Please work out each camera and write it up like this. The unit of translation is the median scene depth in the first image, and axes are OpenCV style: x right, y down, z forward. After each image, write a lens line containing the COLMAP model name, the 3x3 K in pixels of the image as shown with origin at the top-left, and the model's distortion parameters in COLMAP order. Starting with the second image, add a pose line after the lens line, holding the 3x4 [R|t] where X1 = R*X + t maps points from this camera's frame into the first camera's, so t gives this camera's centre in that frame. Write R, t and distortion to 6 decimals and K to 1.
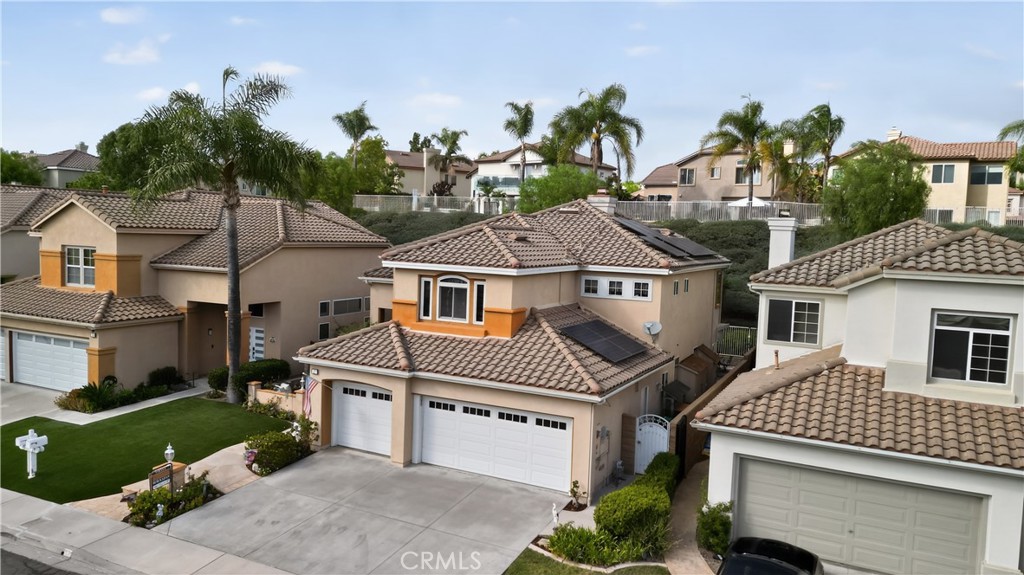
lens RADIAL K [[726.9, 0, 513.0], [0, 726.9, 293.1], [0, 0, 1]] dist [0.053136, -0.003511]
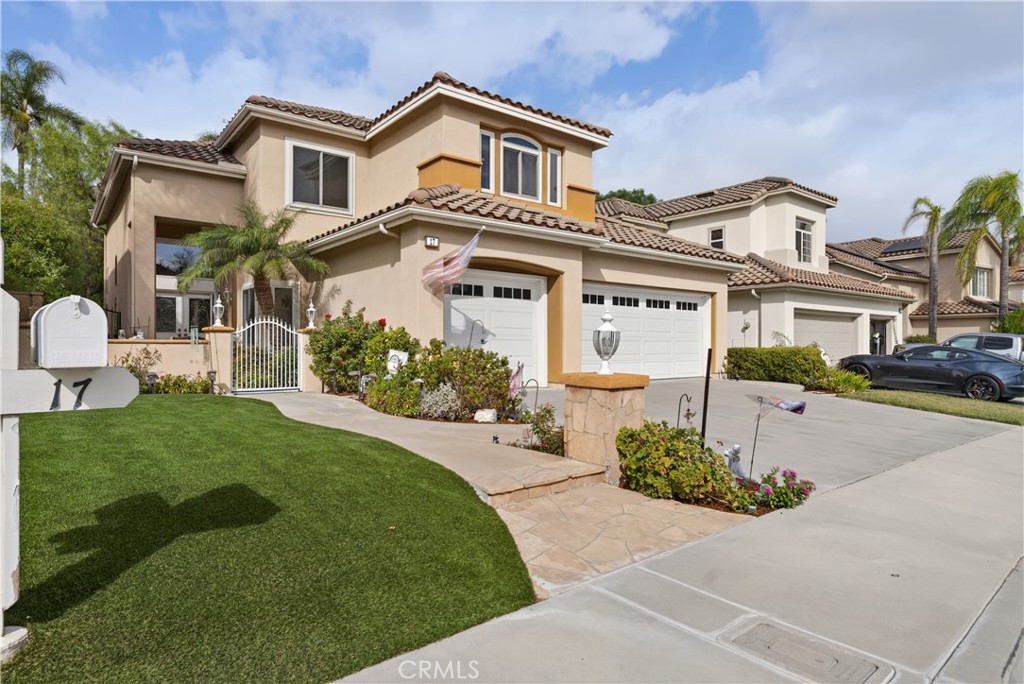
lens RADIAL K [[582.0, 0, 513.3], [0, 582.0, 348.0], [0, 0, 1]] dist [-0.007664, -0.001215]
pose [[0.418310, -0.038136, 0.907503, -0.619014], [0.086824, 0.996222, 0.001843, 0.185196], [-0.904145, 0.078022, 0.420041, 0.783355]]
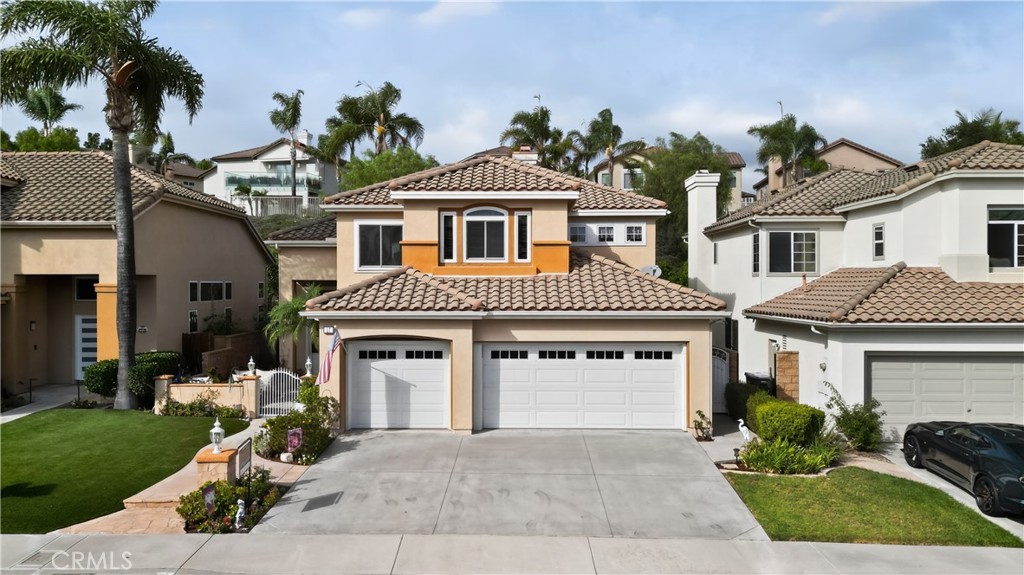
lens RADIAL K [[767.9, 0, 511.8], [0, 767.9, 286.6], [0, 0, 1]] dist [0.044909, -0.005444]
pose [[0.895698, -0.035723, 0.443226, -0.453765], [0.068005, 0.996047, -0.057149, 0.121012], [-0.439433, 0.081330, 0.894586, 0.198117]]
